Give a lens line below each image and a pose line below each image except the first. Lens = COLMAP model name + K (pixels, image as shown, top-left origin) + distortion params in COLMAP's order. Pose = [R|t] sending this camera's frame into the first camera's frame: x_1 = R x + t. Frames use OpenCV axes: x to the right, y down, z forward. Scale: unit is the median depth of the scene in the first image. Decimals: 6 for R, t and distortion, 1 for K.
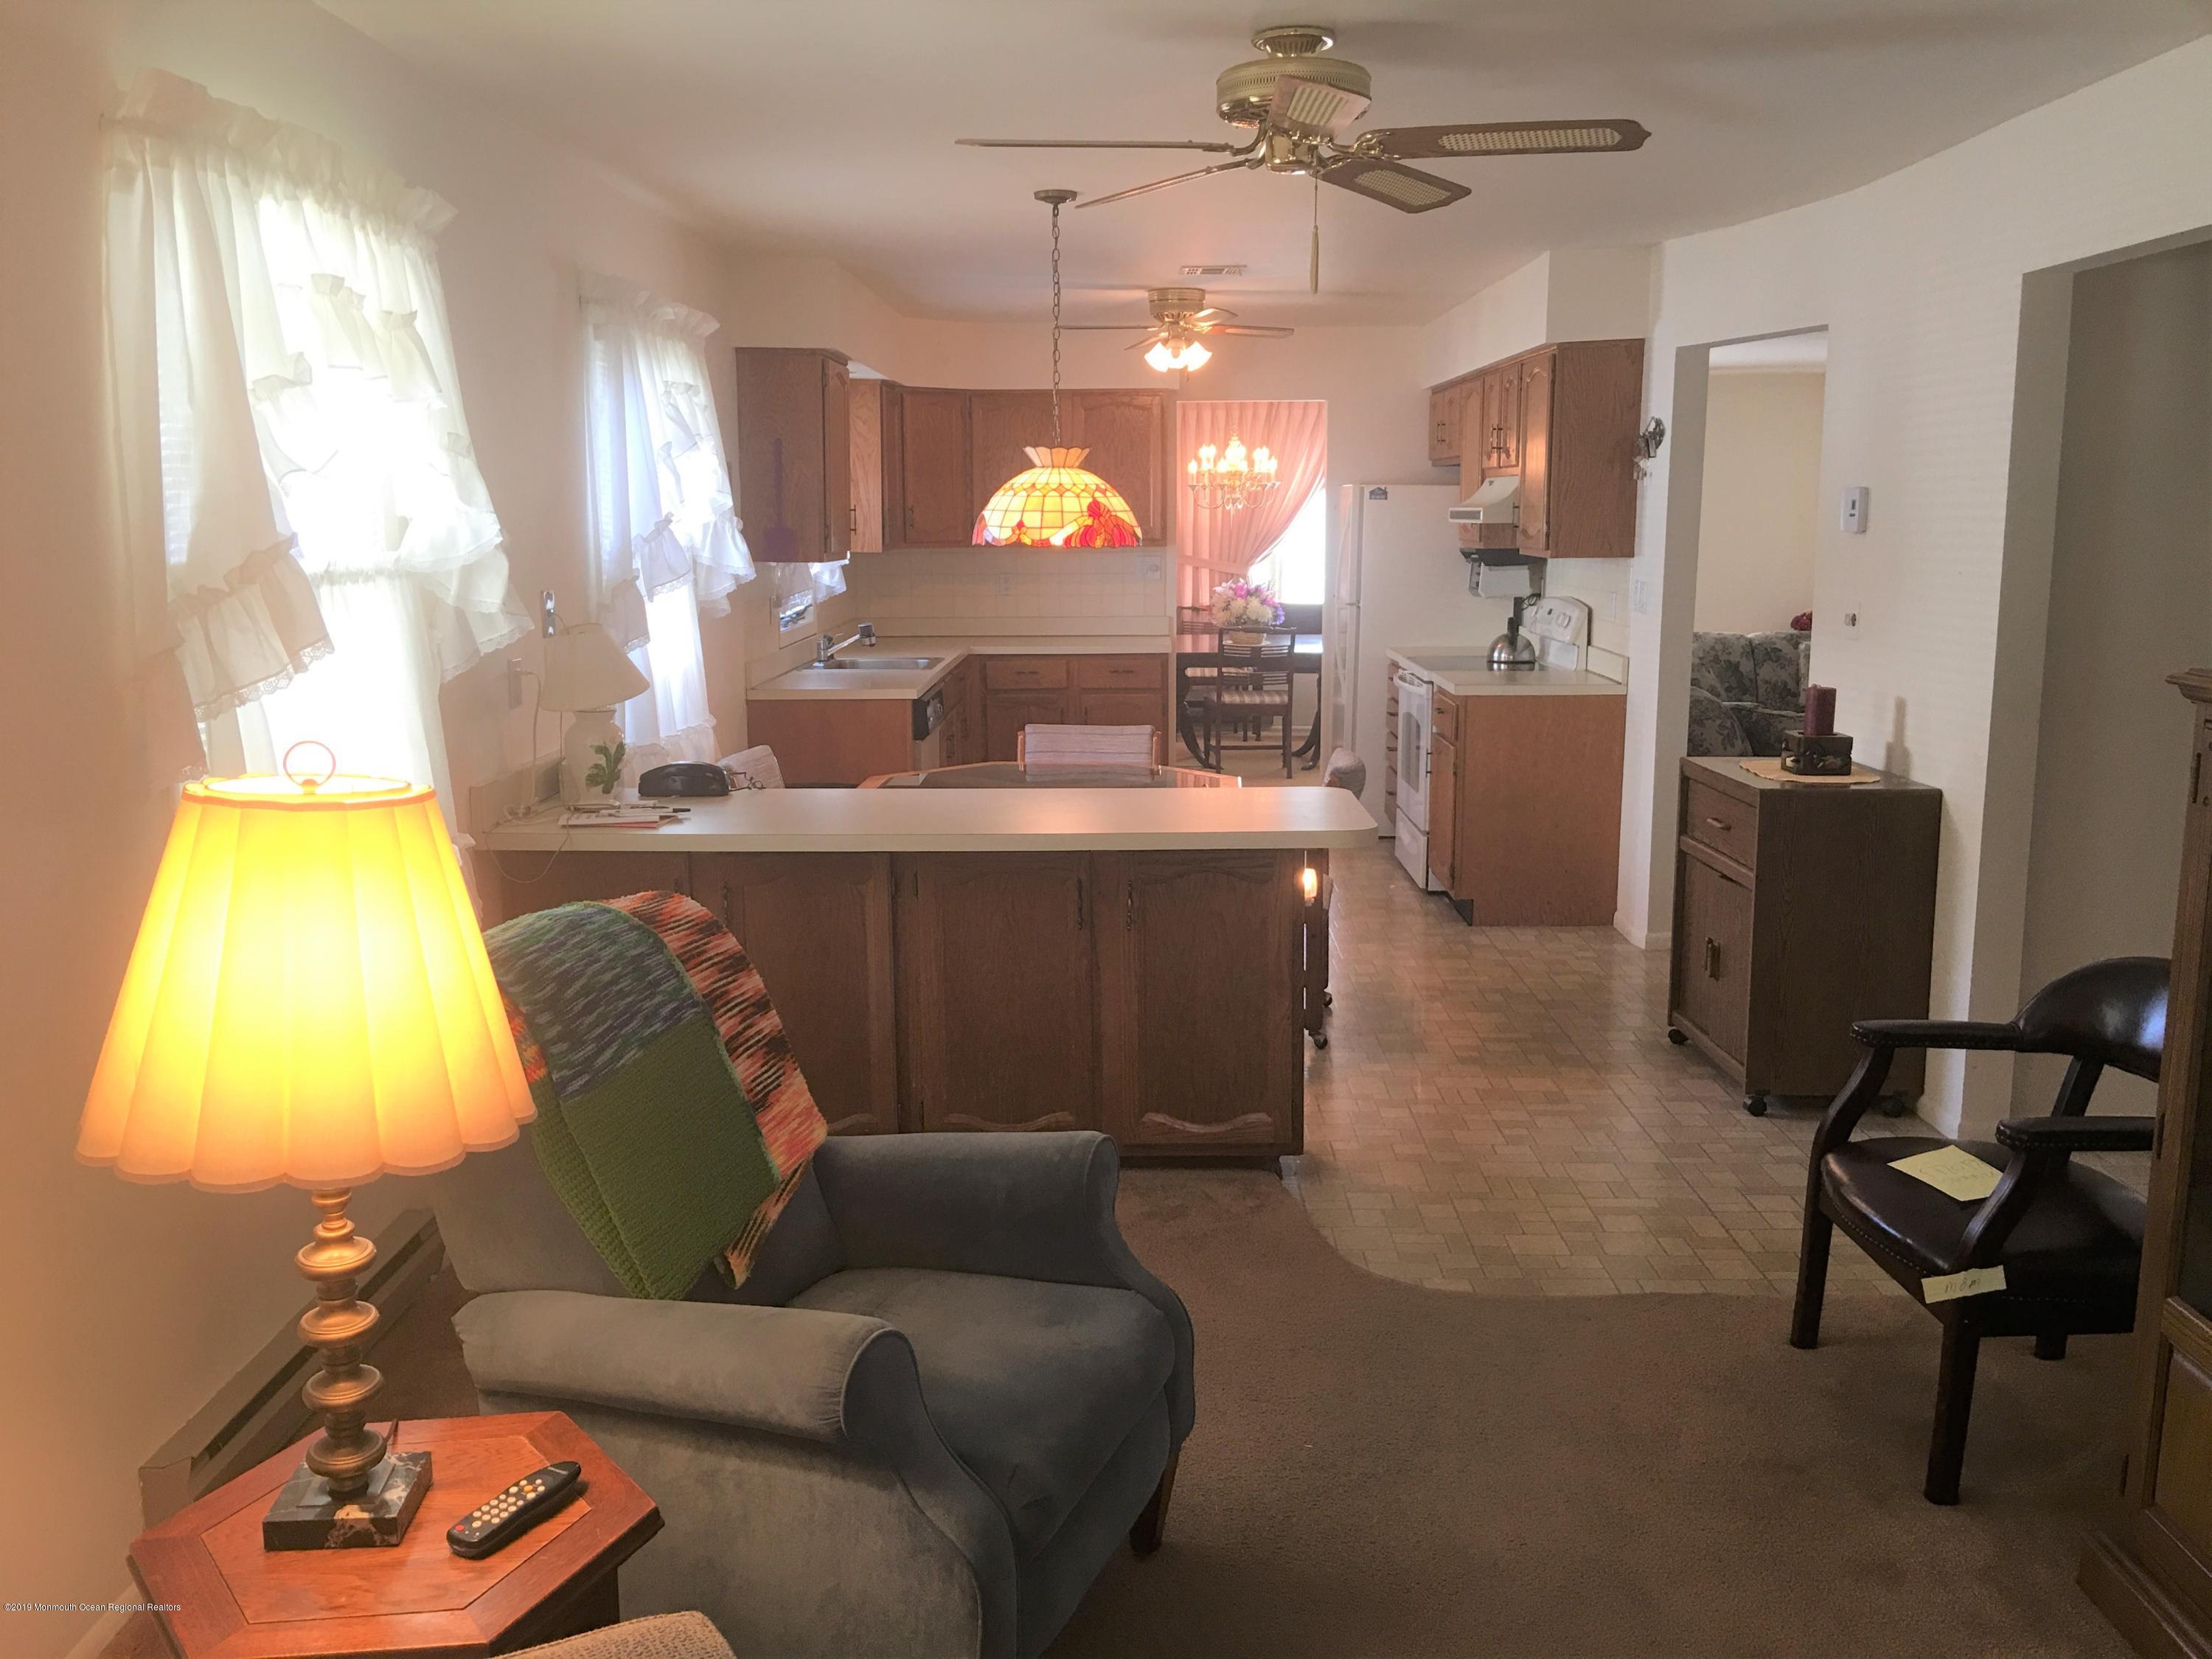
lens RADIAL K [[1892.9, 0, 1106.0], [0, 1892.9, 829.5], [0, 0, 1]] dist [-0.002730, -0.001353]
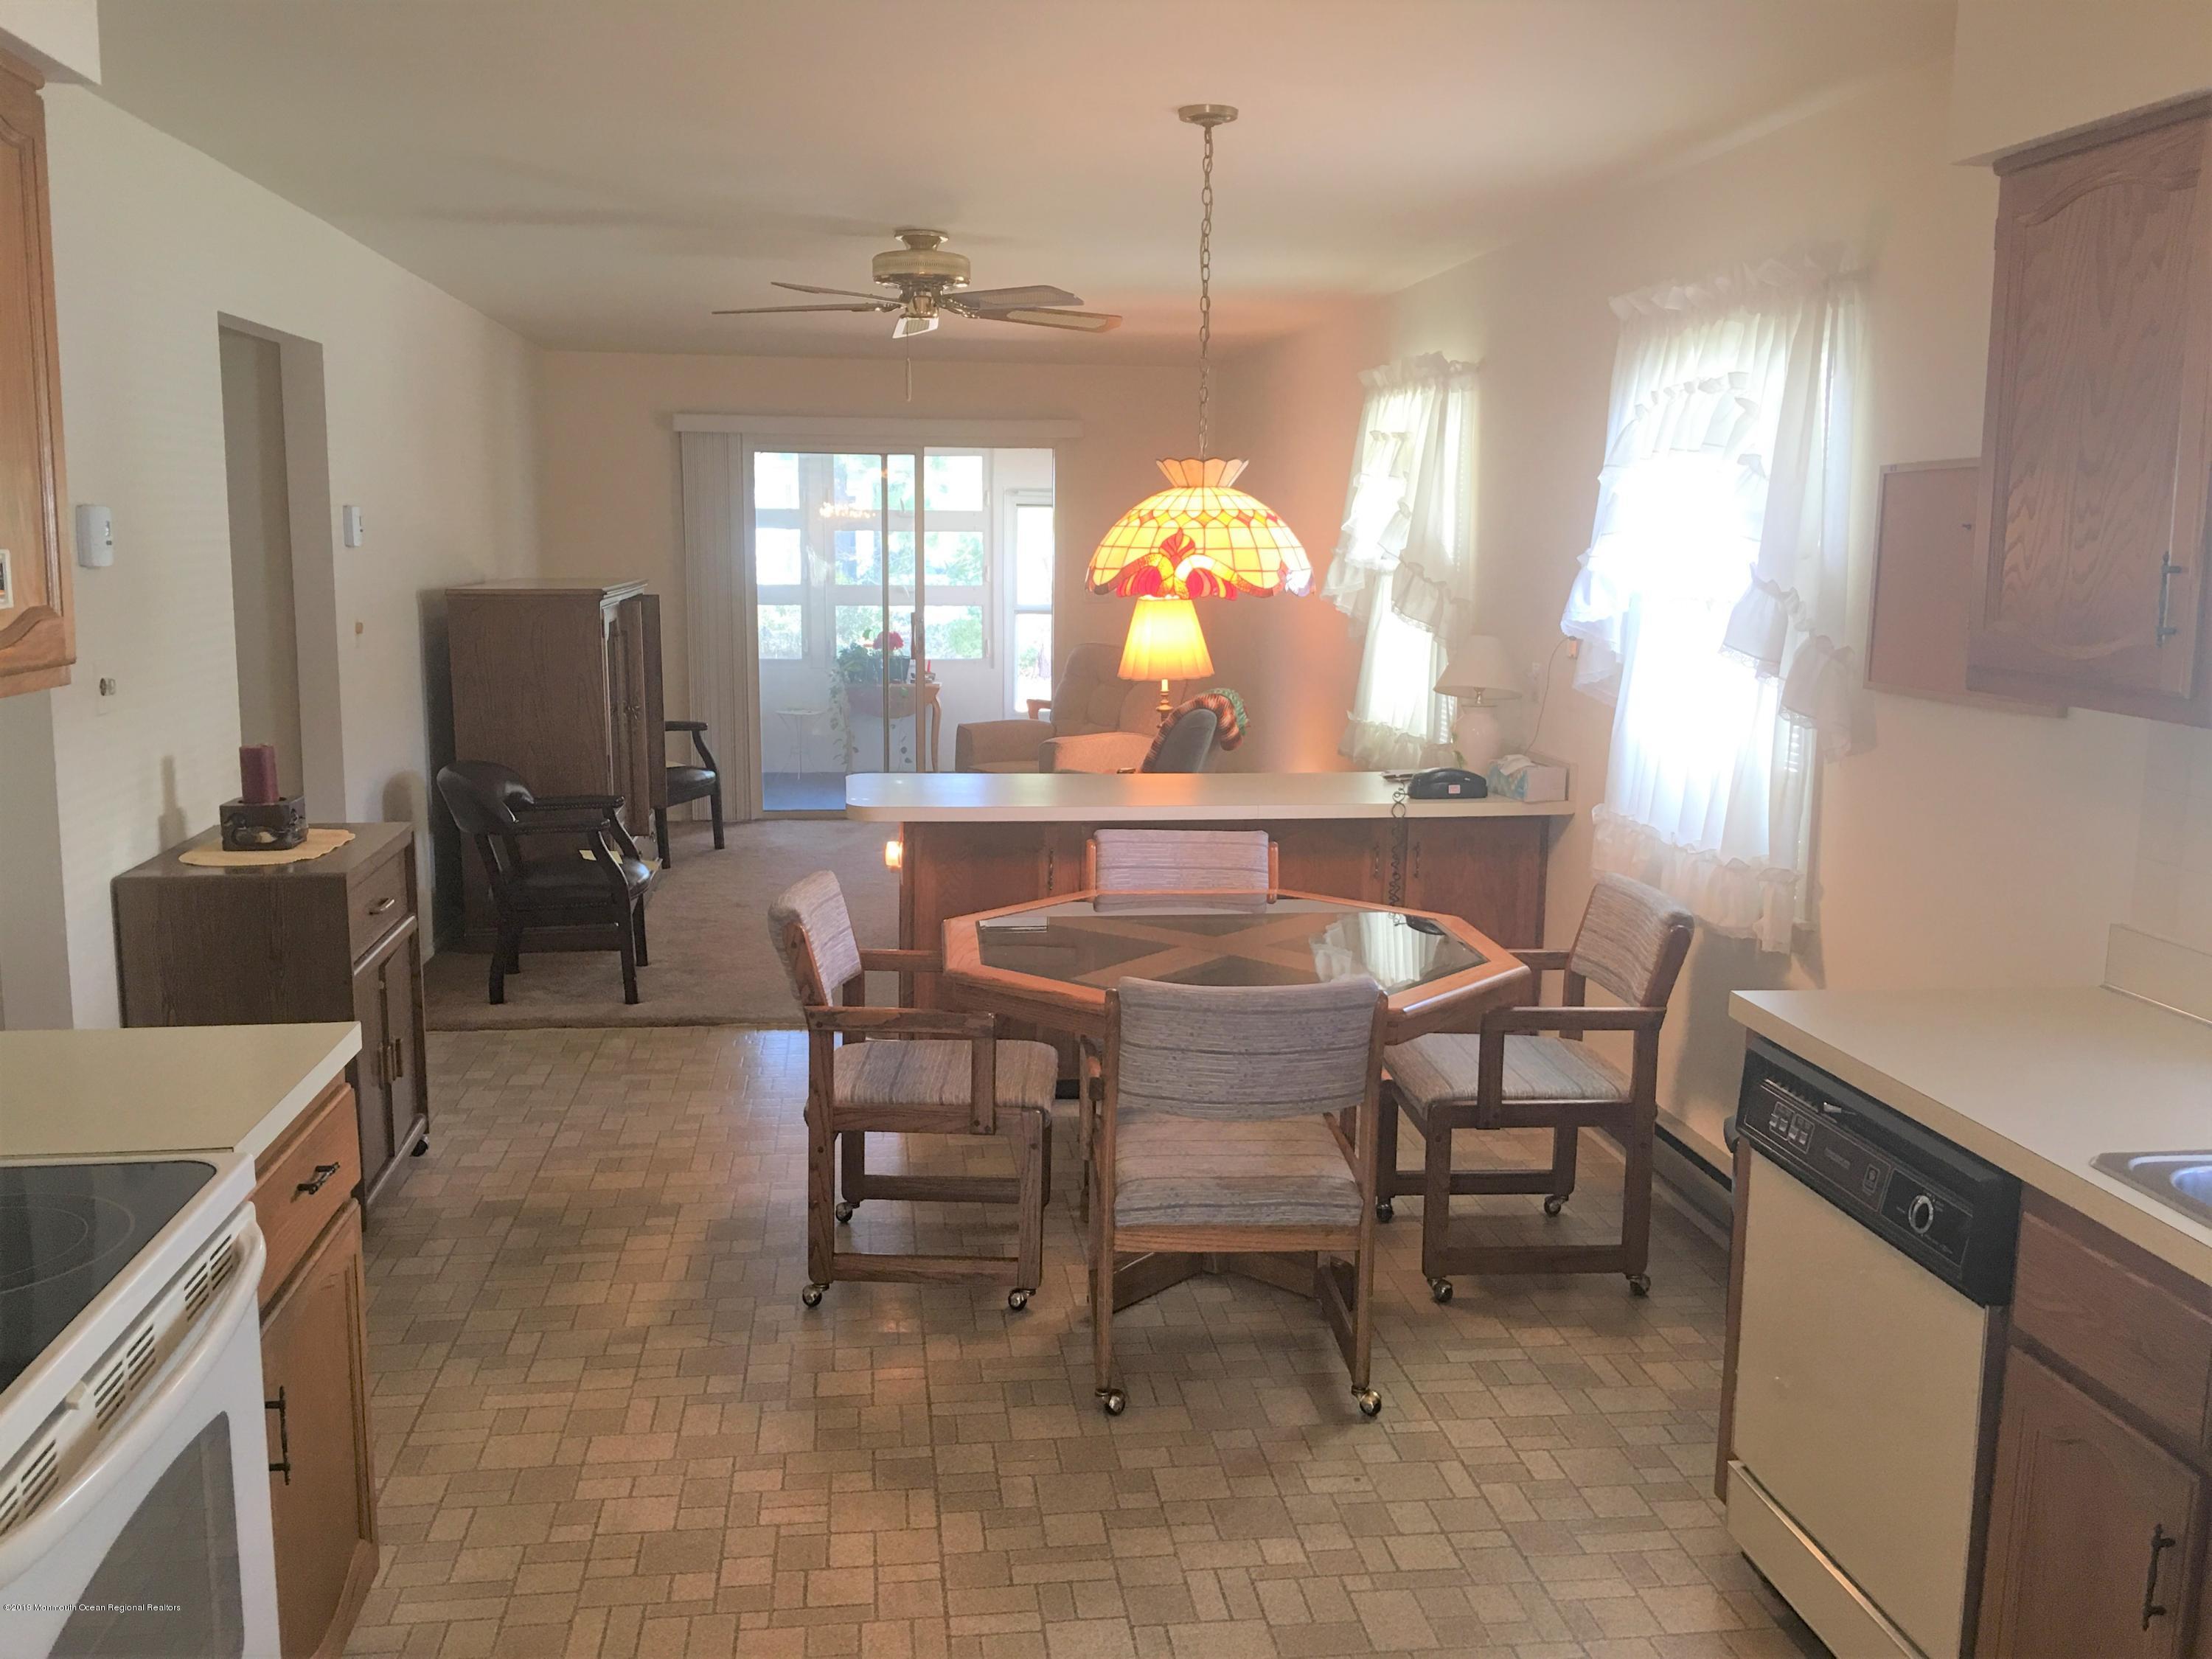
lens RADIAL K [[1892.9, 0, 1106.0], [0, 1892.9, 829.5], [0, 0, 1]] dist [-0.002730, -0.001353]
pose [[-0.989186, 0.025388, -0.144453, 0.123753], [-0.022527, 0.946919, 0.320682, -0.312890], [0.144927, 0.320468, -0.936107, 1.821770]]
